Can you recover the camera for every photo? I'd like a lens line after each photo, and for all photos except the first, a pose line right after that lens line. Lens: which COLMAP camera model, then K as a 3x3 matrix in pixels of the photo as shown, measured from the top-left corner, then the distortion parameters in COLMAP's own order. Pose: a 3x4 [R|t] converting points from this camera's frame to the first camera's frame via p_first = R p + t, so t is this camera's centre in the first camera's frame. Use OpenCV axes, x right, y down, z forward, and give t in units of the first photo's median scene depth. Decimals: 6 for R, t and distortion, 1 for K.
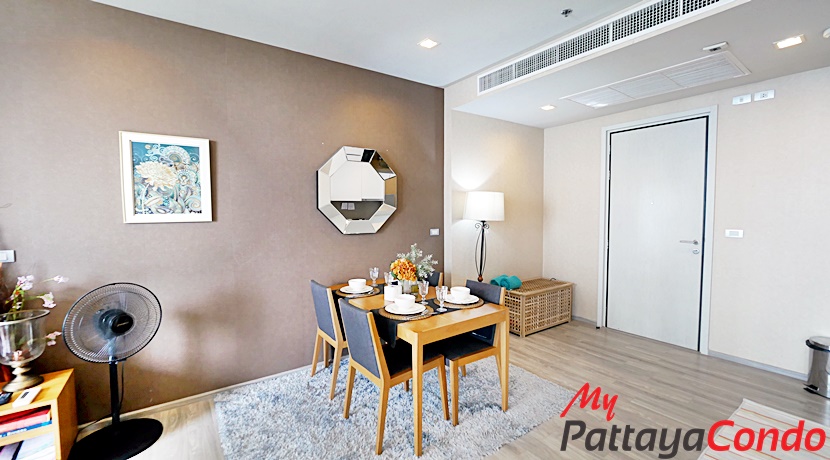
lens RADIAL K [[343.5, 0, 416.0], [0, 343.5, 229.0], [0, 0, 1]] dist [-0.000516, -0.000111]
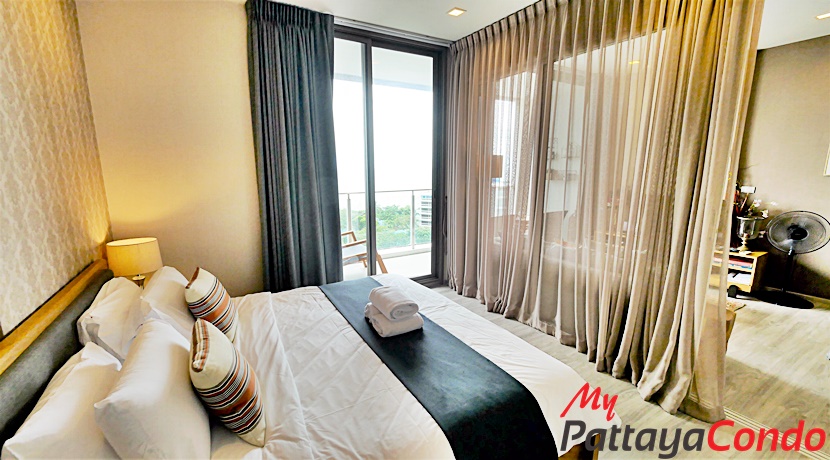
lens RADIAL K [[343.5, 0, 415.2], [0, 343.5, 229.0], [0, 0, 1]] dist [-0.000516, -0.000111]
pose [[-0.071050, 0.201143, -0.976982, 1.038787], [-0.044717, 0.977830, 0.204570, -0.020865], [0.996470, 0.058223, -0.060480, -0.898319]]
